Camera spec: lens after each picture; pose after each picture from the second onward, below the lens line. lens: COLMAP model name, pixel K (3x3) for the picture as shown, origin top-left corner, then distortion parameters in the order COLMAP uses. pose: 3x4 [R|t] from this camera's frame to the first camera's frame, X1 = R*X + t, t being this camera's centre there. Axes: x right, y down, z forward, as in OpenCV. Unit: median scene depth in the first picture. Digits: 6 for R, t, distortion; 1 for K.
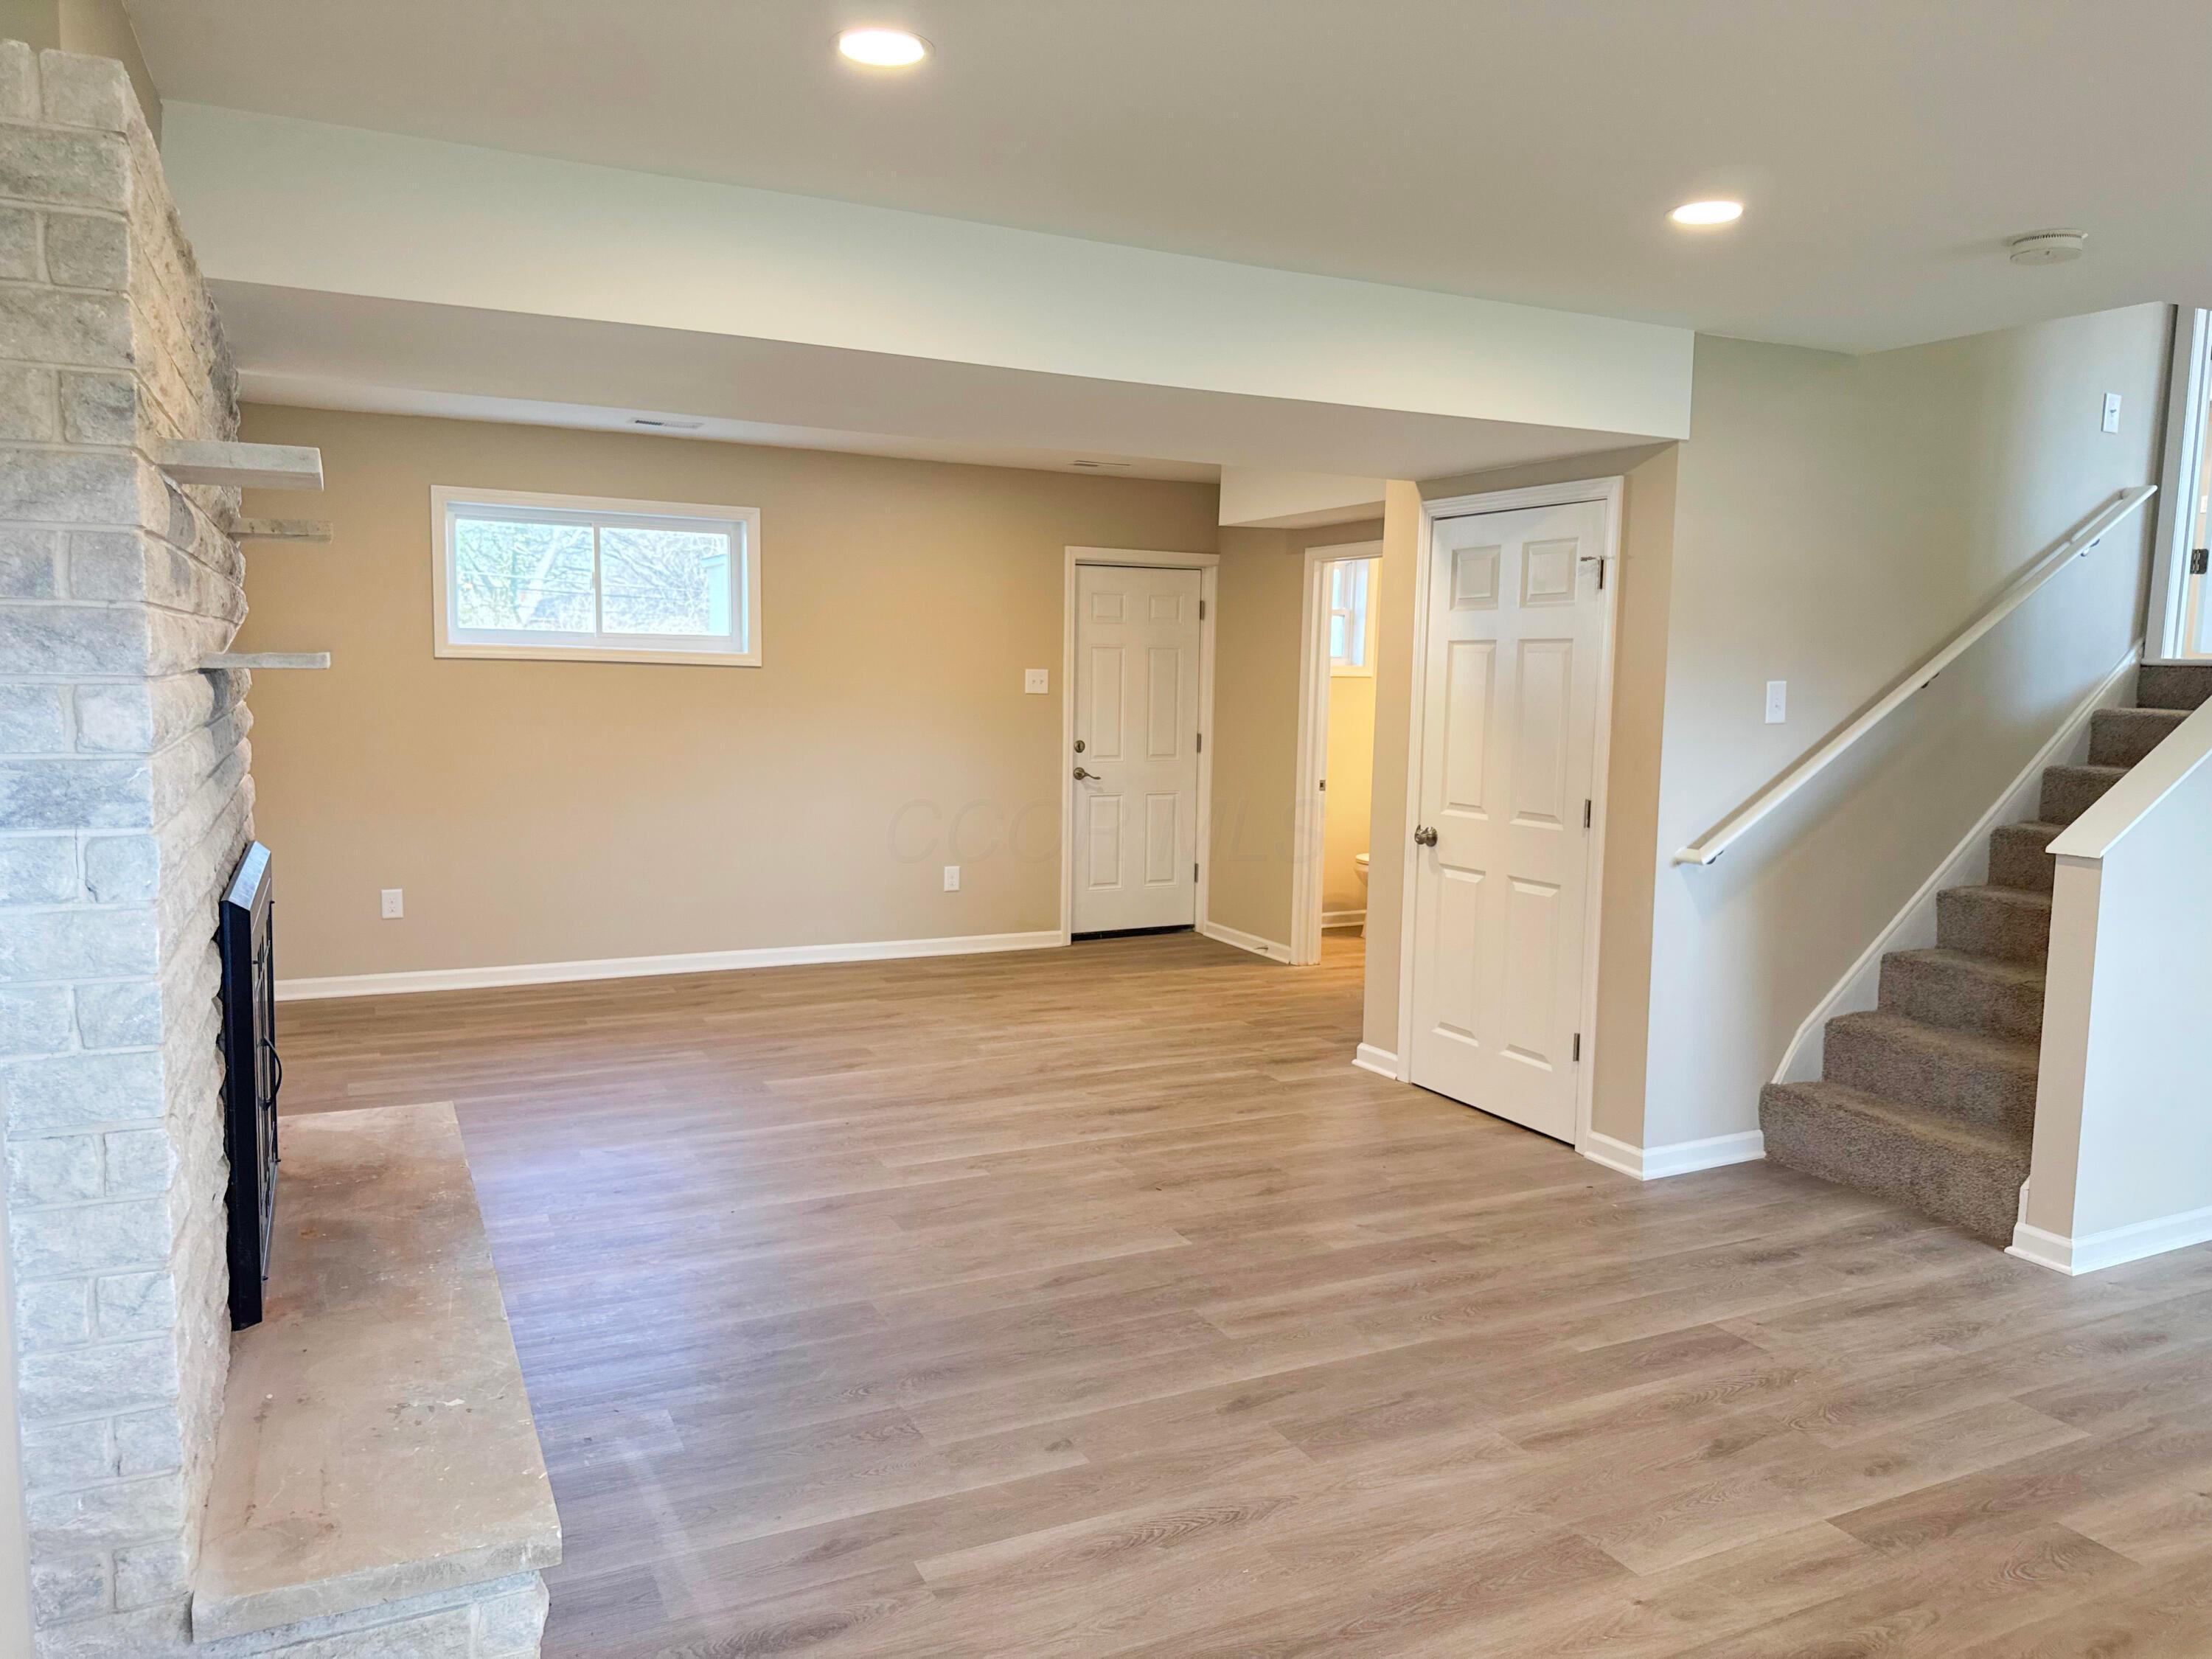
lens RADIAL K [[1548.7, 0, 1113.2], [0, 1548.7, 833.3], [0, 0, 1]] dist [0.129363, -0.206103]
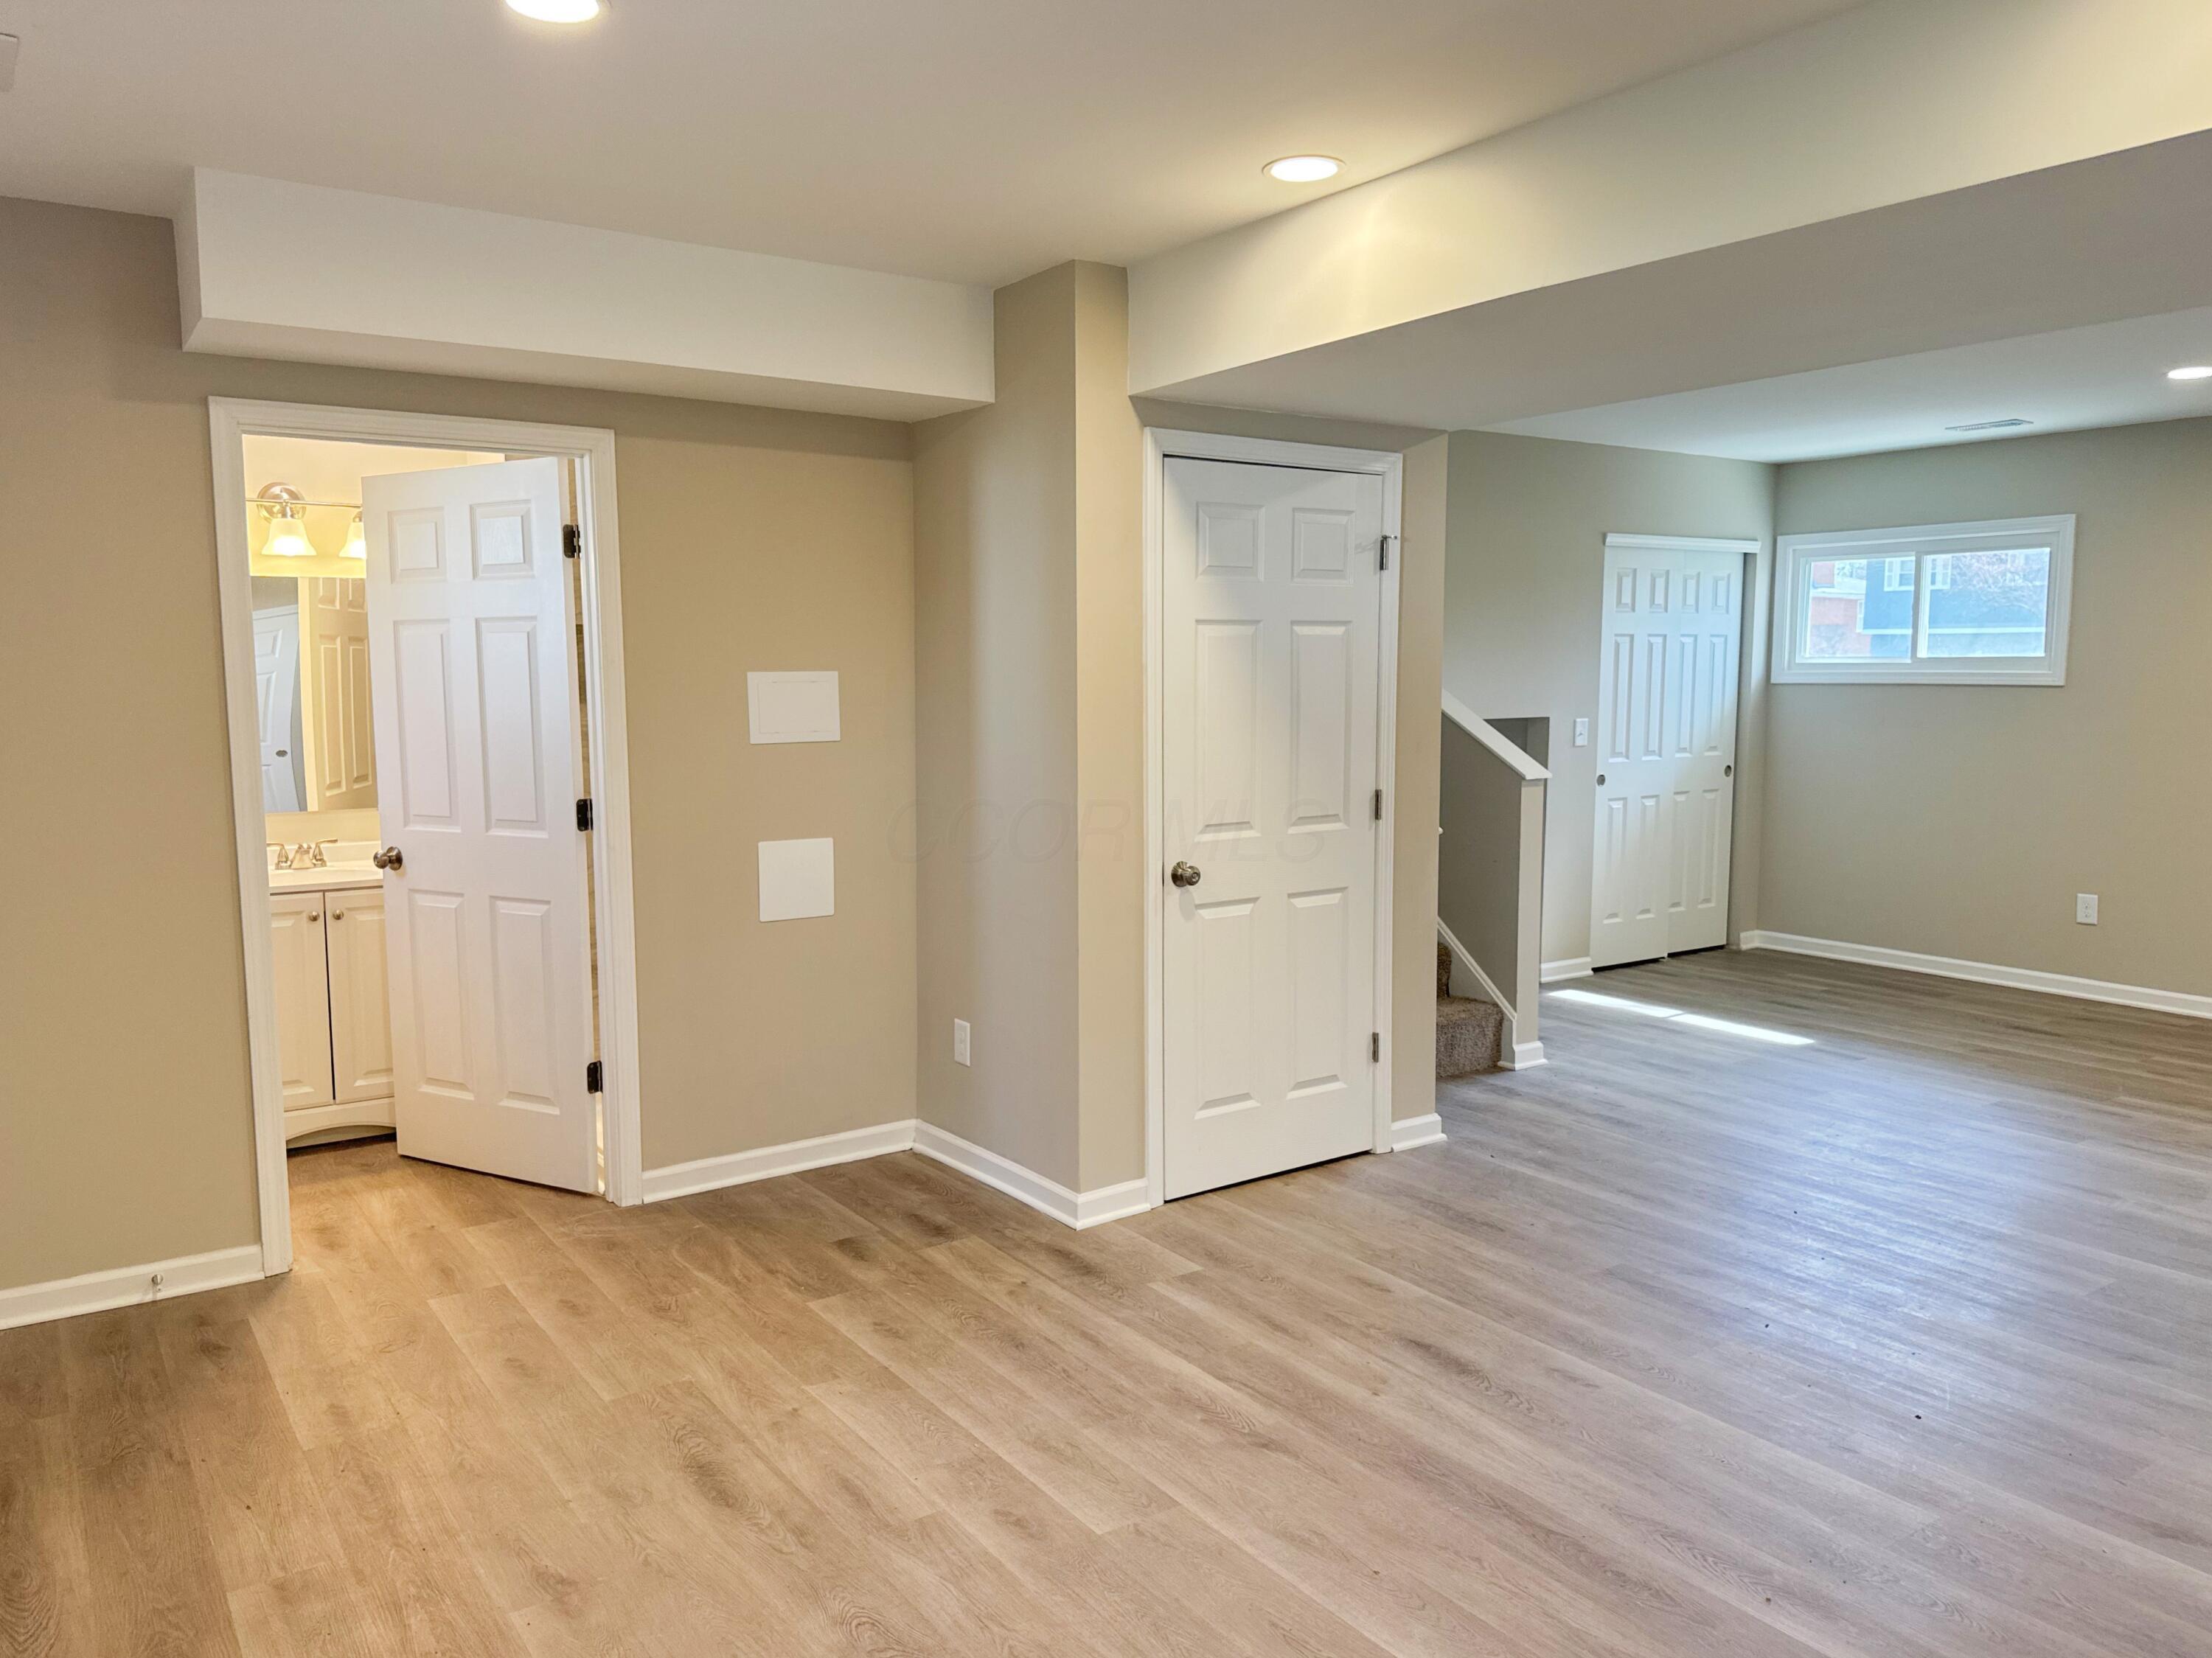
lens RADIAL K [[1617.4, 0, 1081.2], [0, 1617.4, 830.1], [0, 0, 1]] dist [0.134817, -0.192659]
pose [[-0.139028, -0.128305, 0.981941, -0.647481], [0.102968, 0.984324, 0.143195, -0.157519], [-0.984921, 0.121016, -0.123637, 1.295649]]
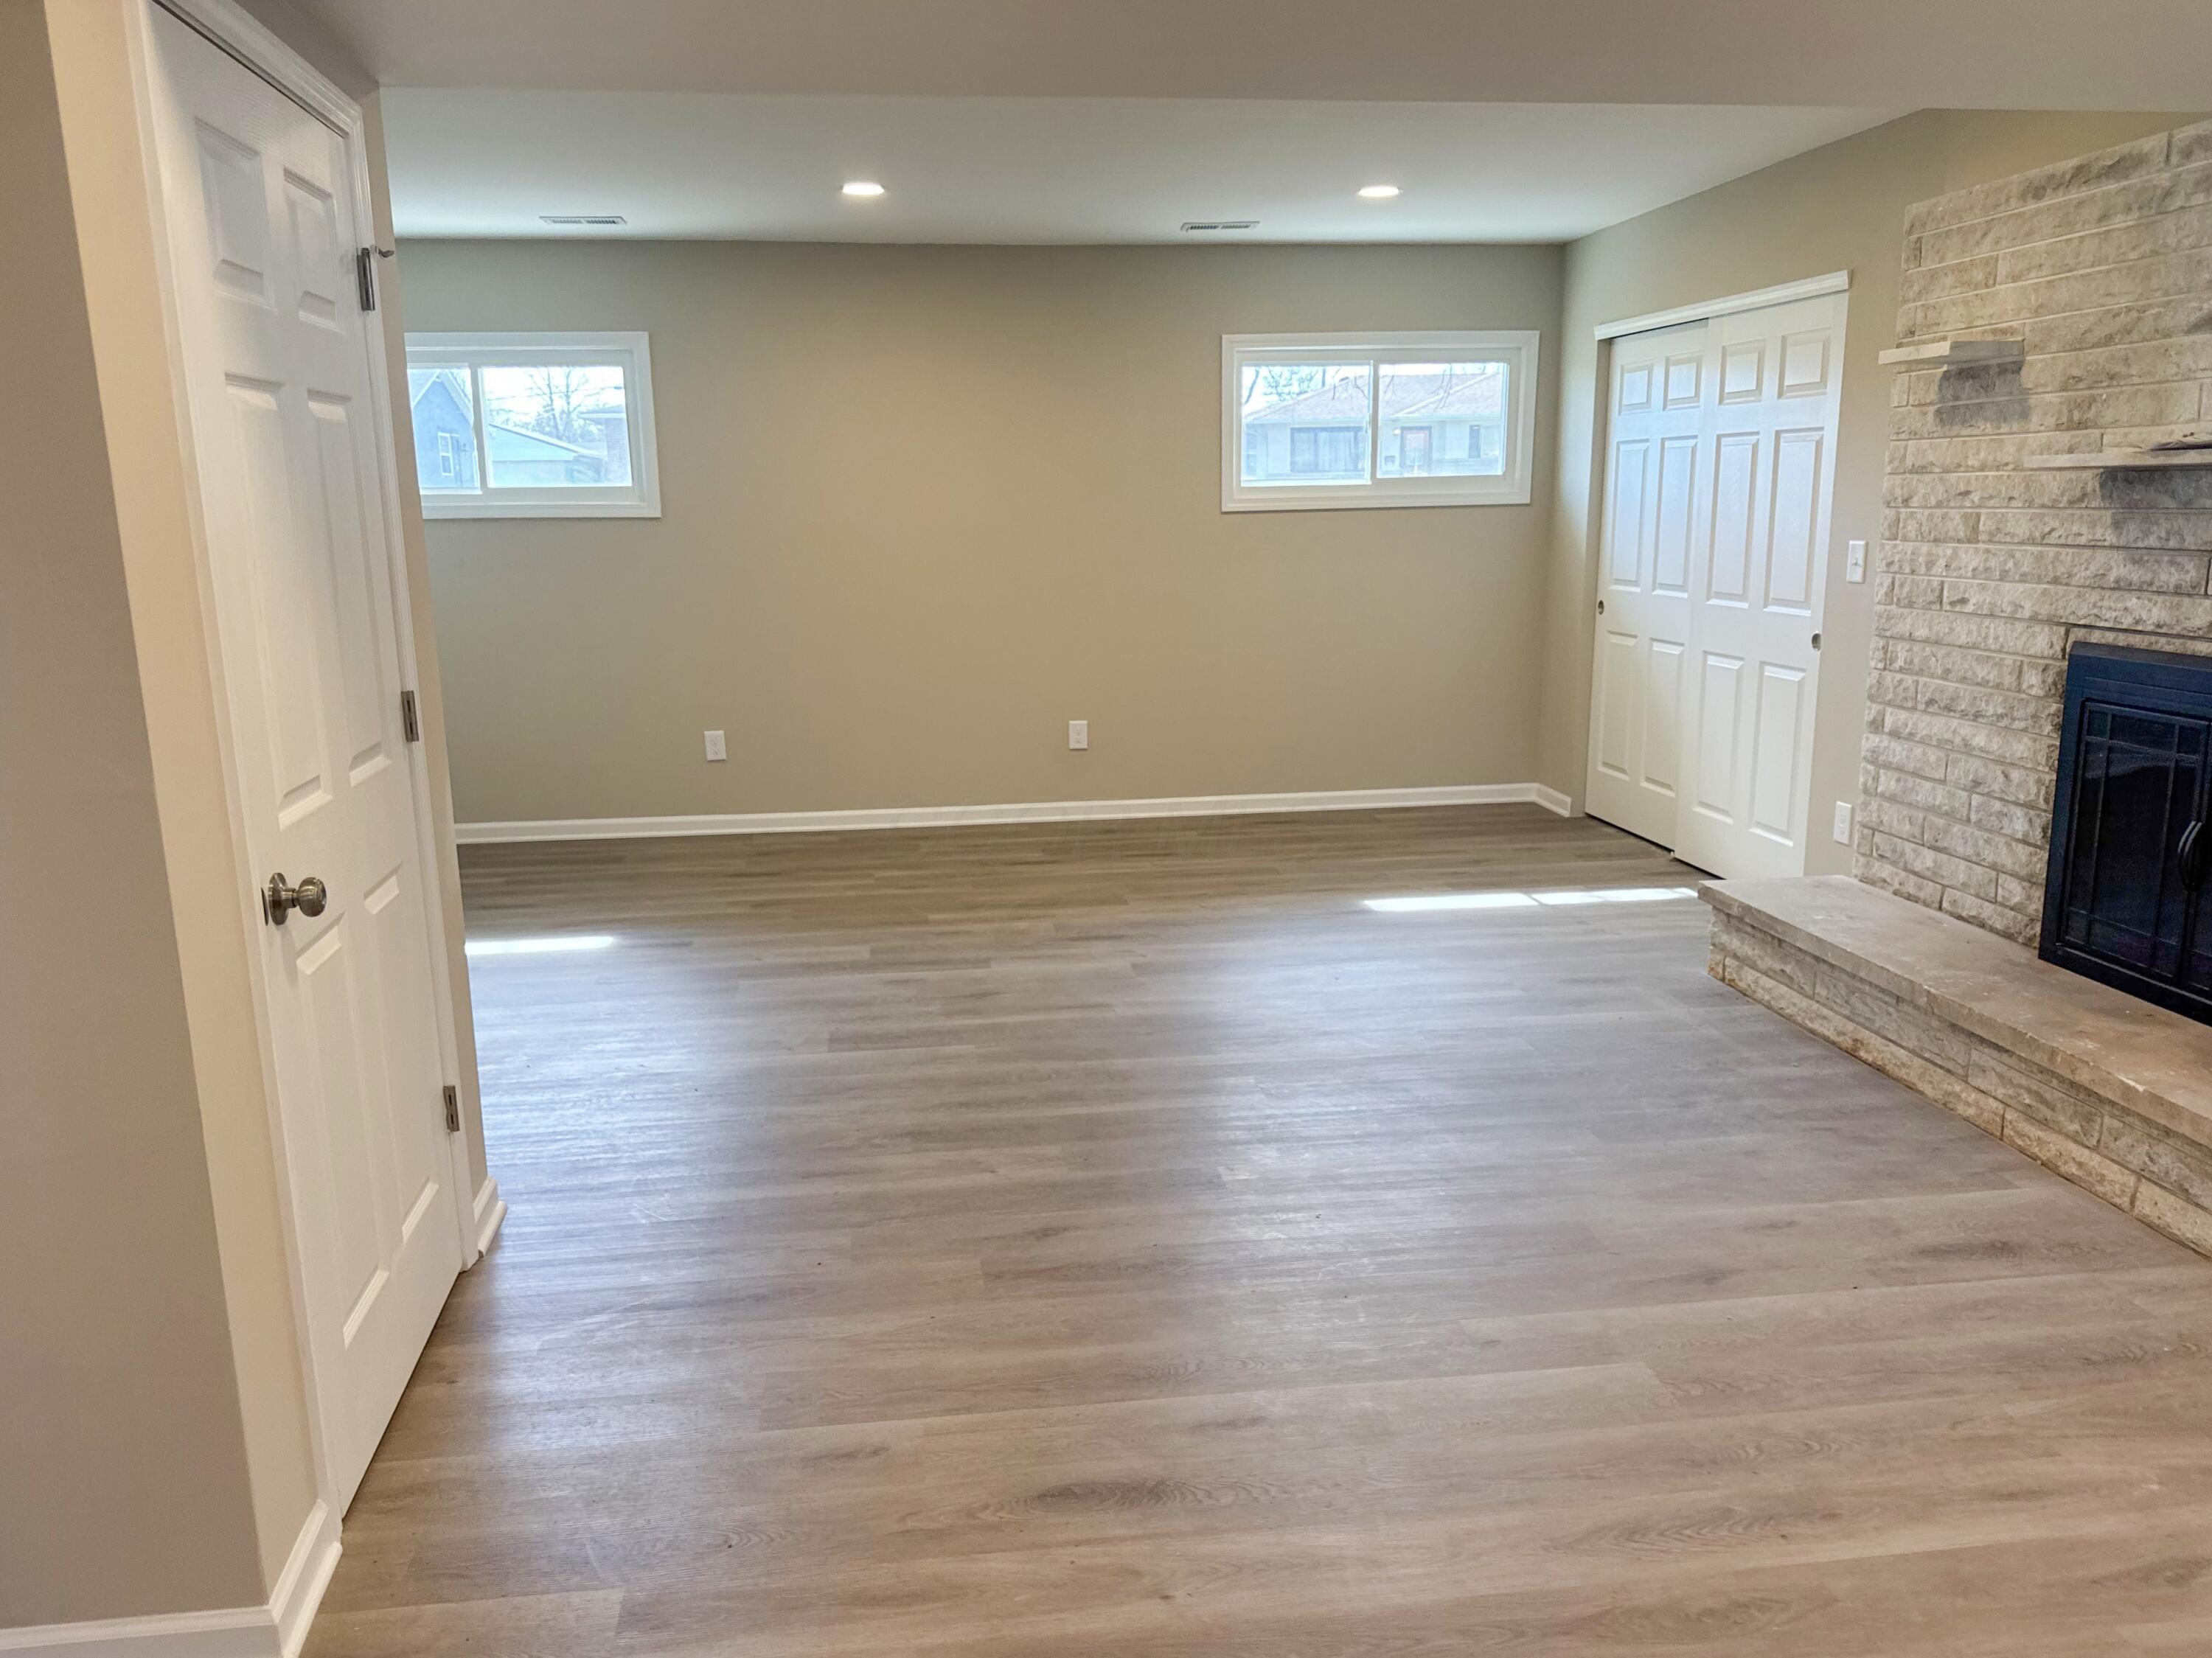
lens RADIAL K [[1656.5, 0, 1091.9], [0, 1656.5, 838.3], [0, 0, 1]] dist [0.078039, -0.063826]
pose [[-0.945871, -0.075153, 0.315723, -0.127256], [0.027556, 0.950710, 0.308856, -0.151640], [-0.323372, 0.300837, -0.897177, 1.472414]]
